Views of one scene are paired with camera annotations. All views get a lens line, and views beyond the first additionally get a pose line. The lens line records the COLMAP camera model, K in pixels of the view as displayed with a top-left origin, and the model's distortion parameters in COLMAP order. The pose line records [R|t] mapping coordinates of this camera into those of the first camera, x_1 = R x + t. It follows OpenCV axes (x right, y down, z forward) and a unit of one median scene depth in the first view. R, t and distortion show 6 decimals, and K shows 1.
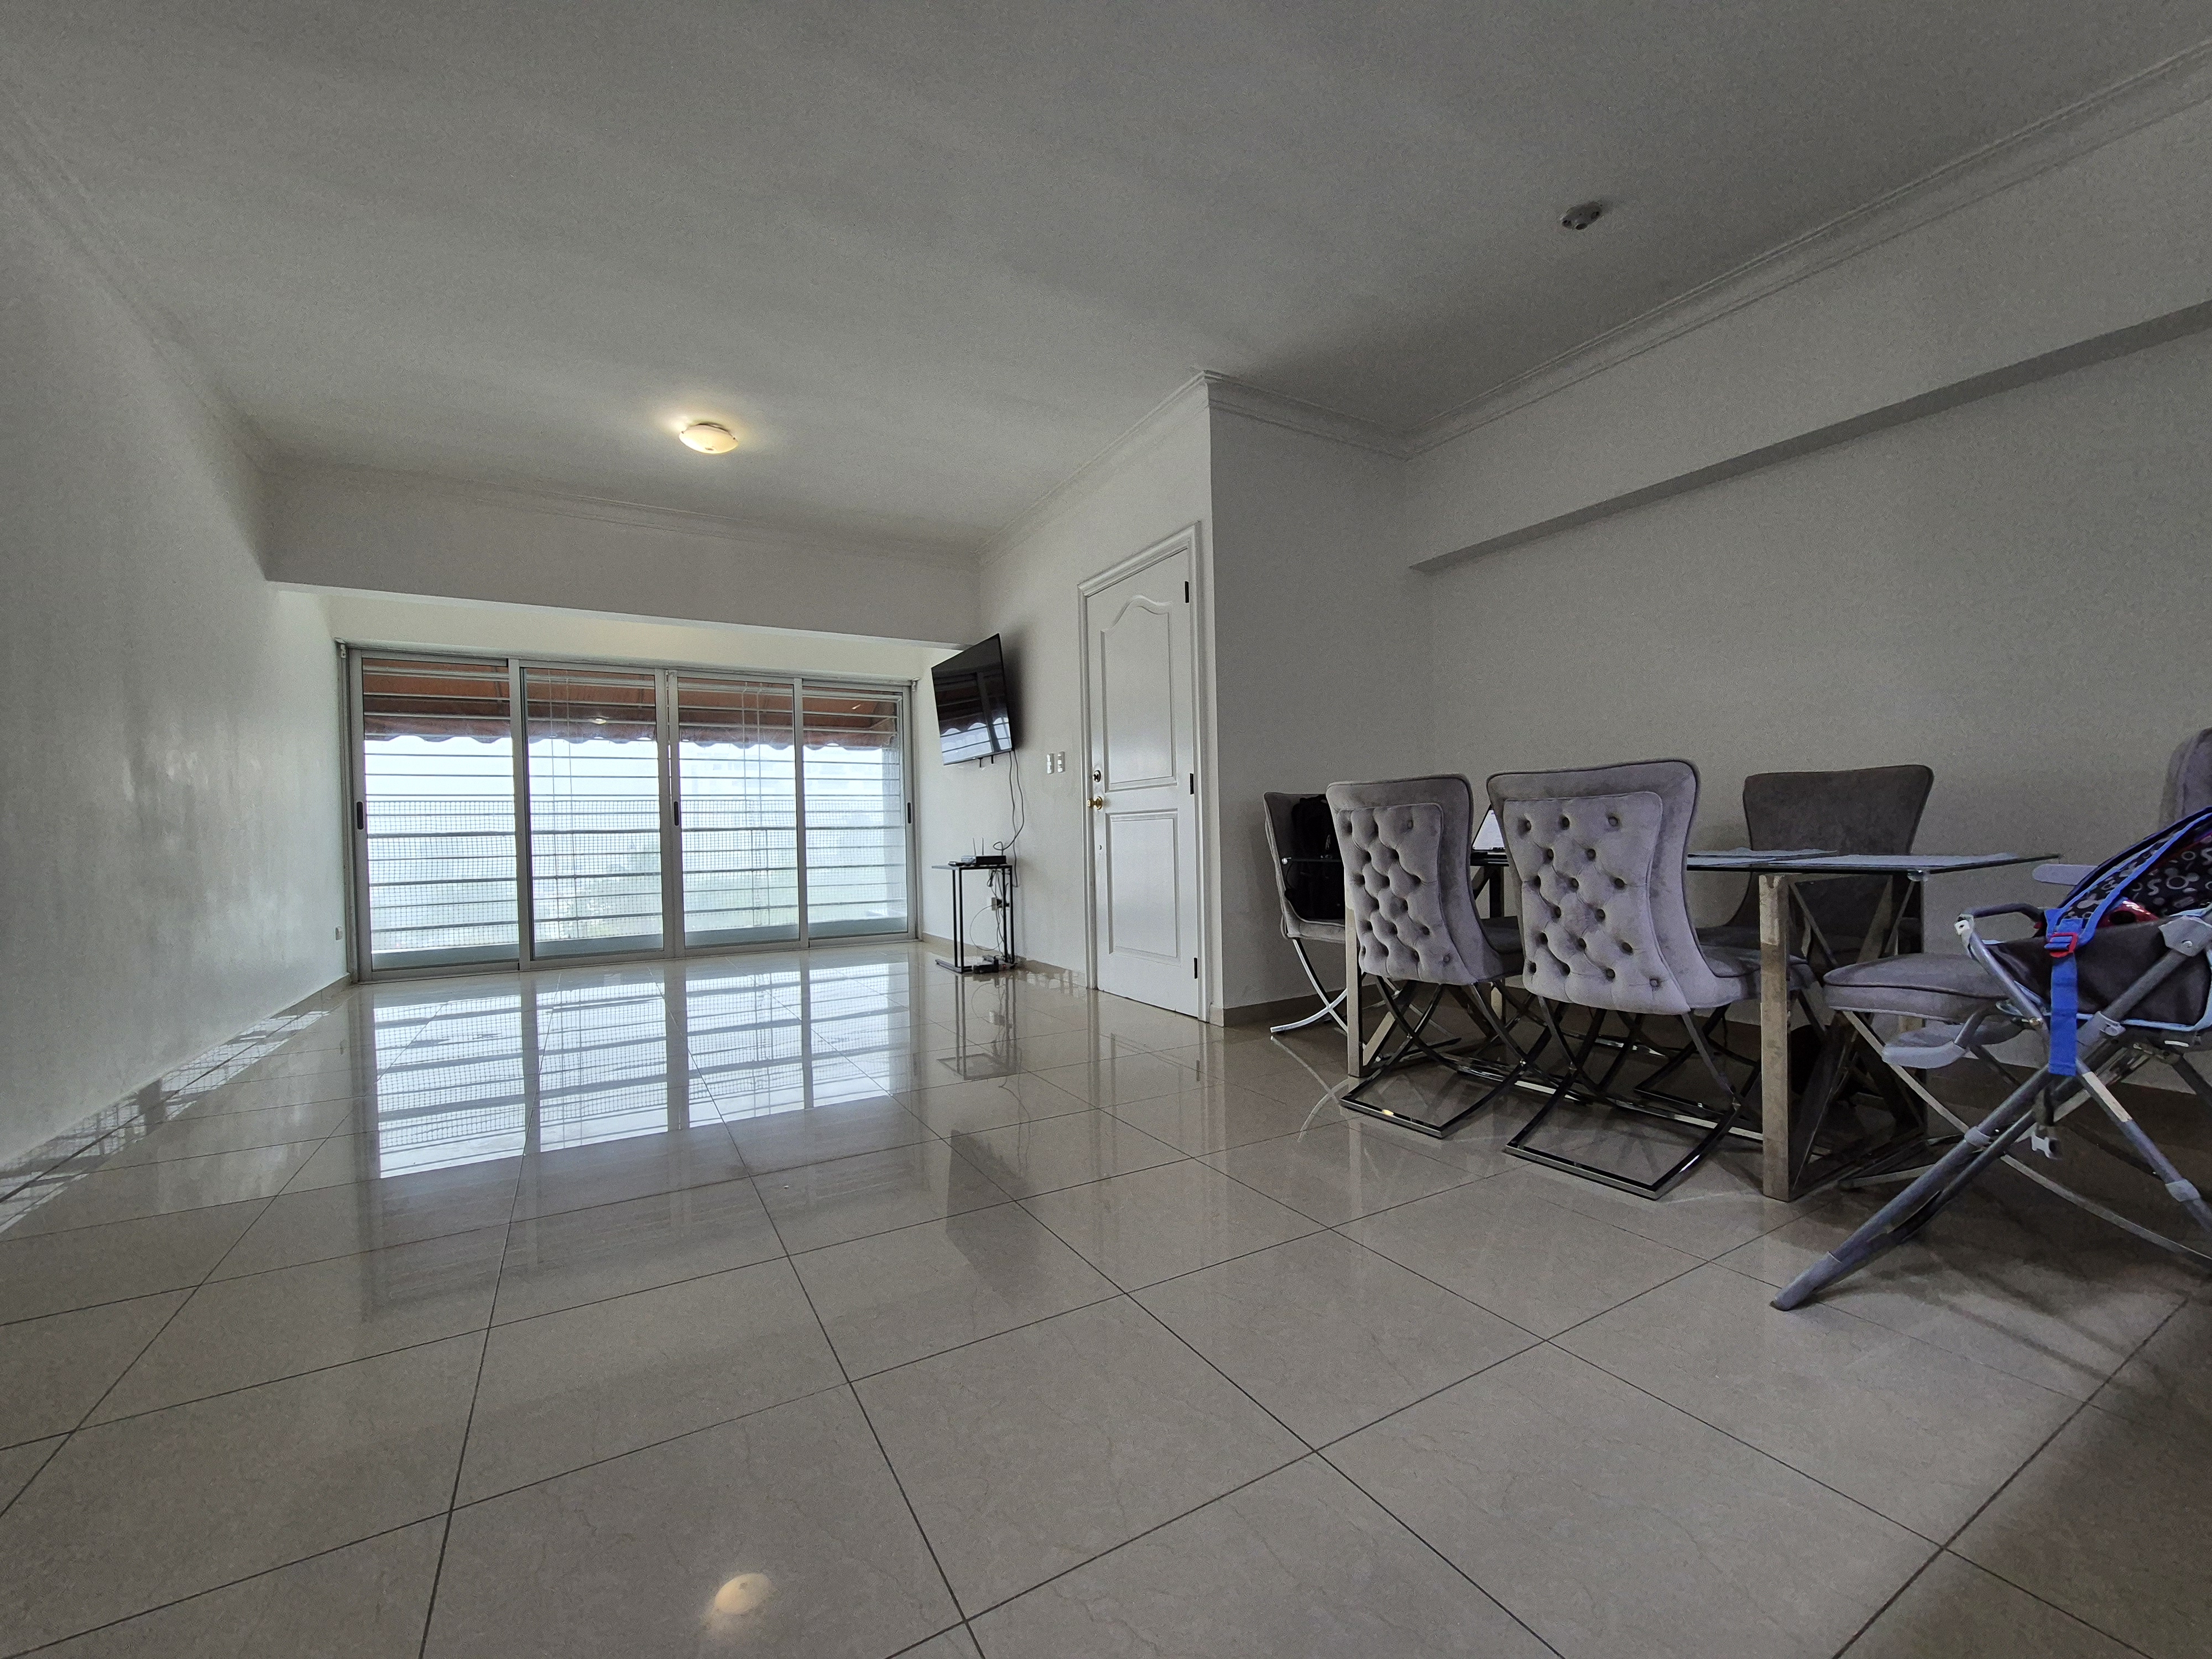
lens RADIAL K [[903.2, 0, 1106.2], [0, 903.2, 838.0], [0, 0, 1]] dist [0.000131, -0.000479]
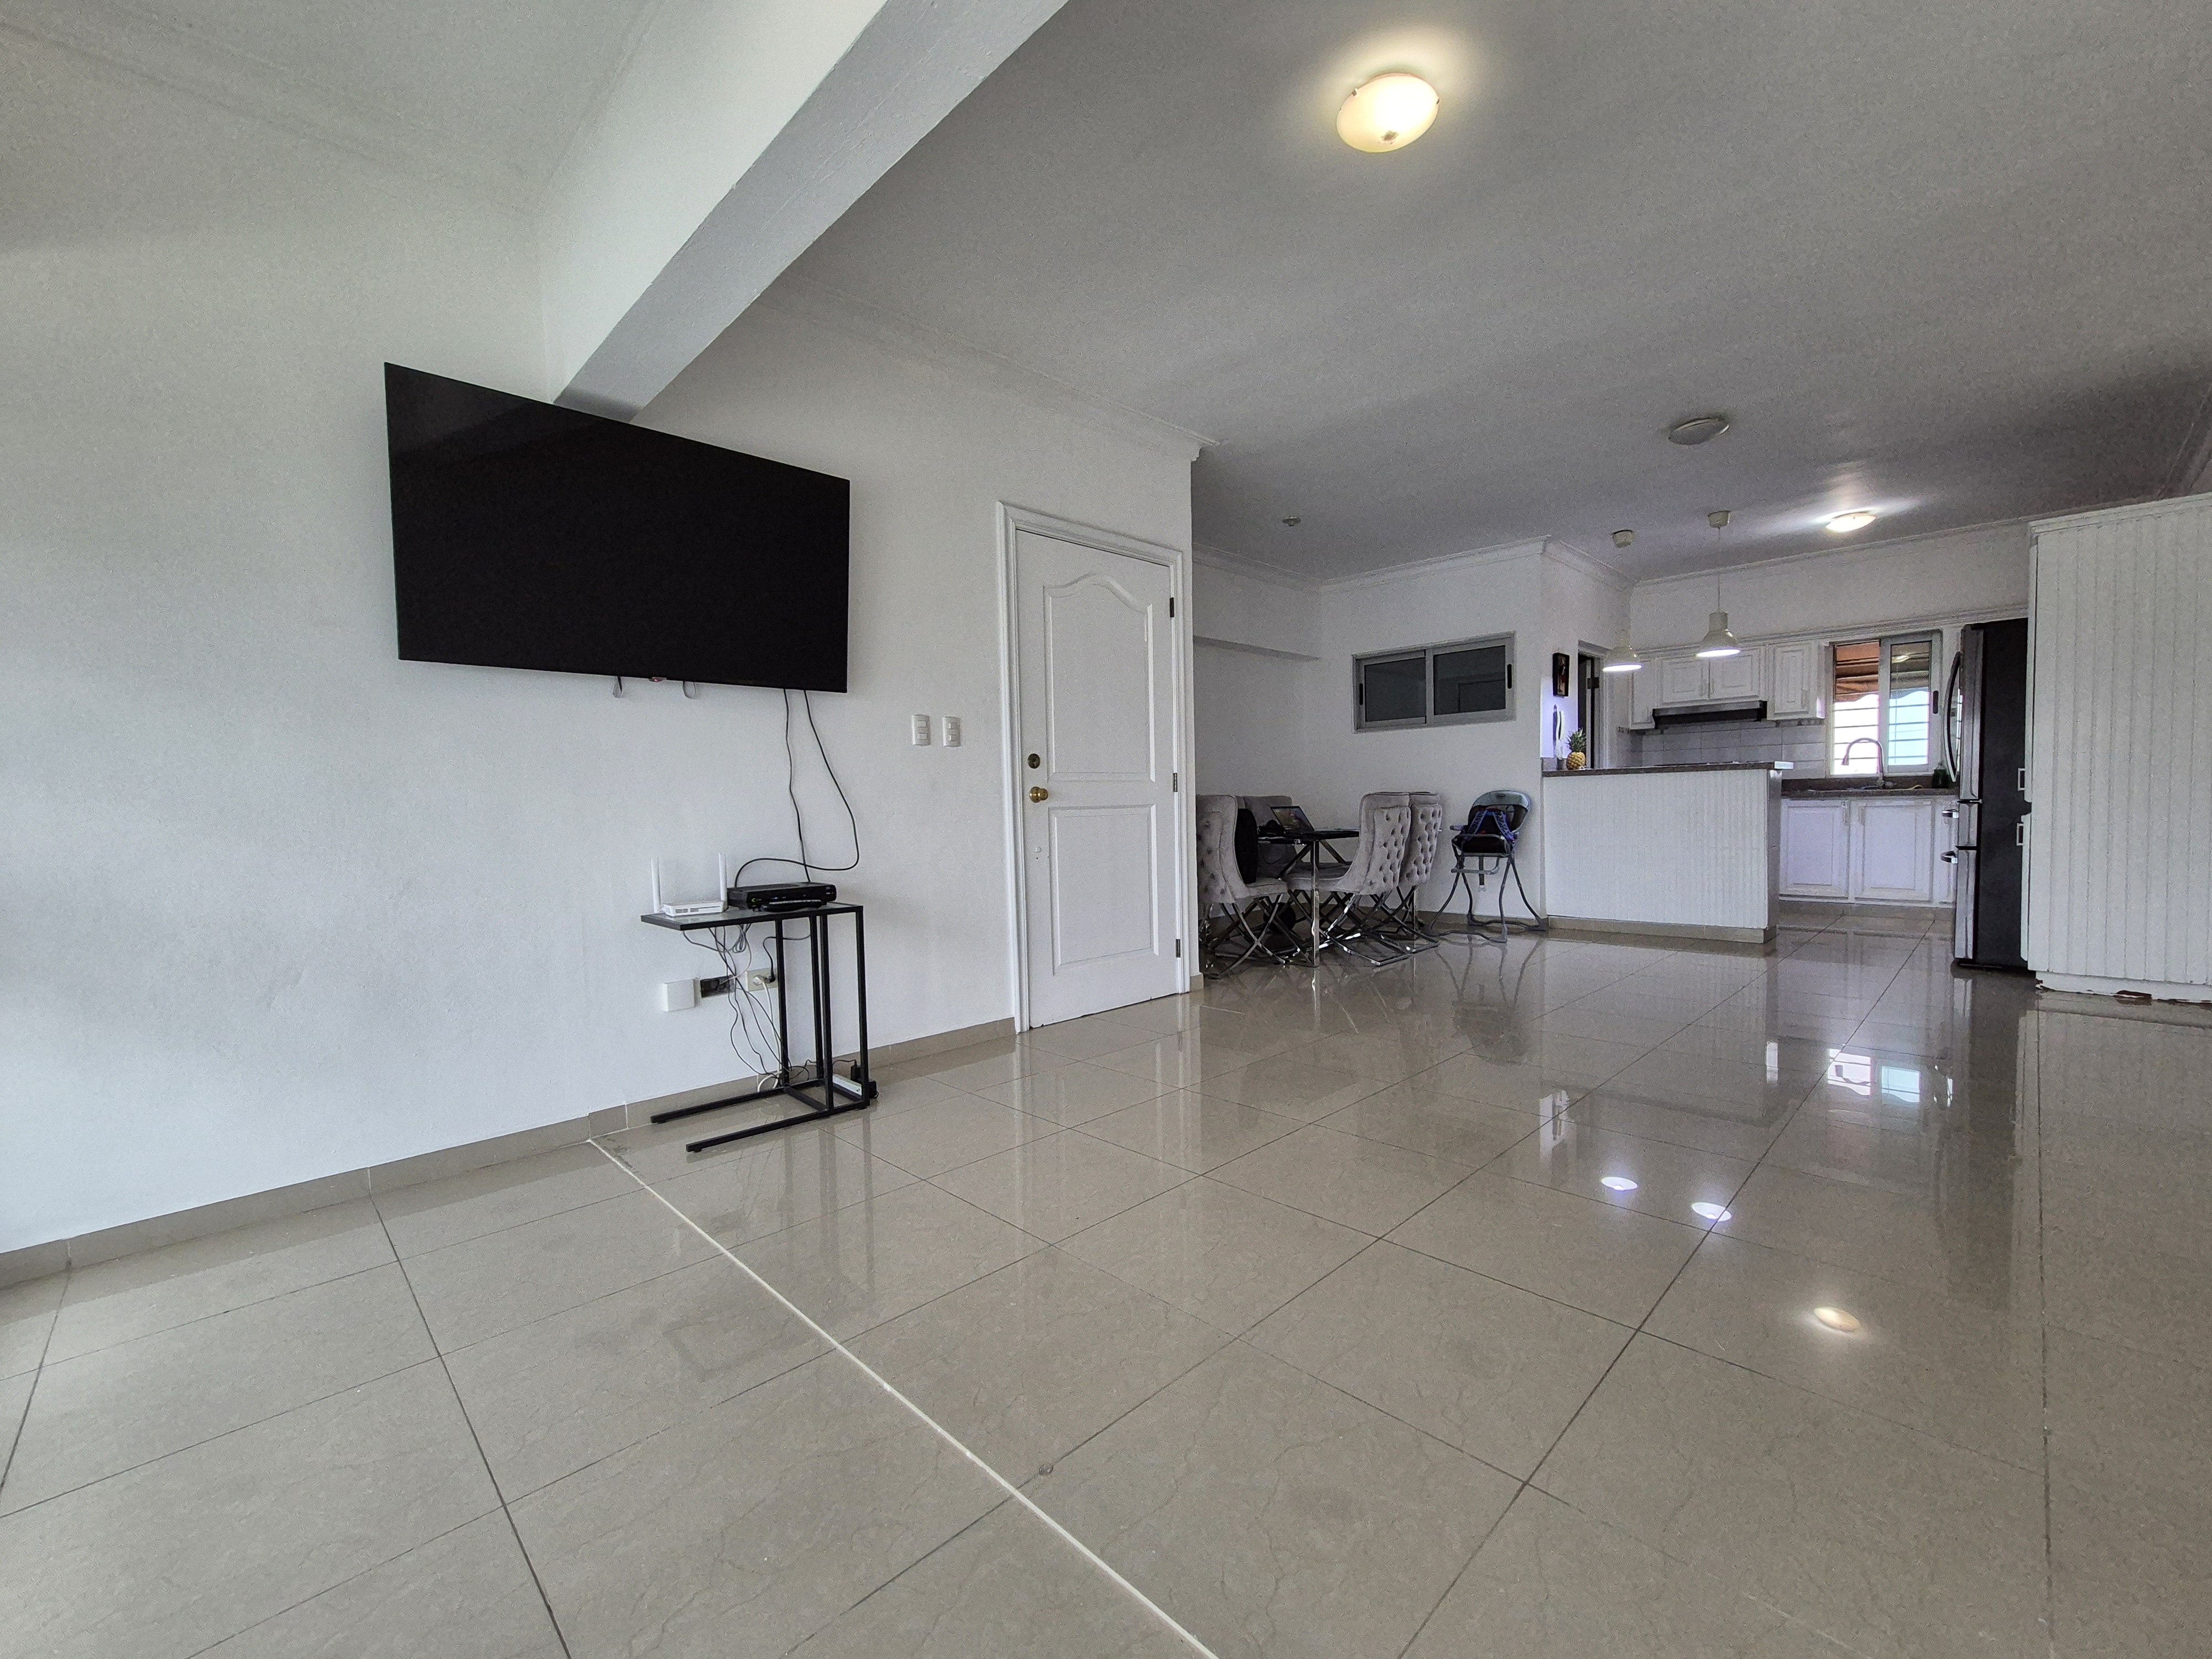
lens RADIAL K [[904.6, 0, 1105.6], [0, 904.6, 834.5], [0, 0, 1]] dist [-0.000781, 0.000752]
pose [[-0.247384, -0.010790, 0.968857, -0.958702], [0.031224, 0.999330, 0.019102, -0.019415], [-0.968414, 0.034977, -0.246881, 1.357962]]
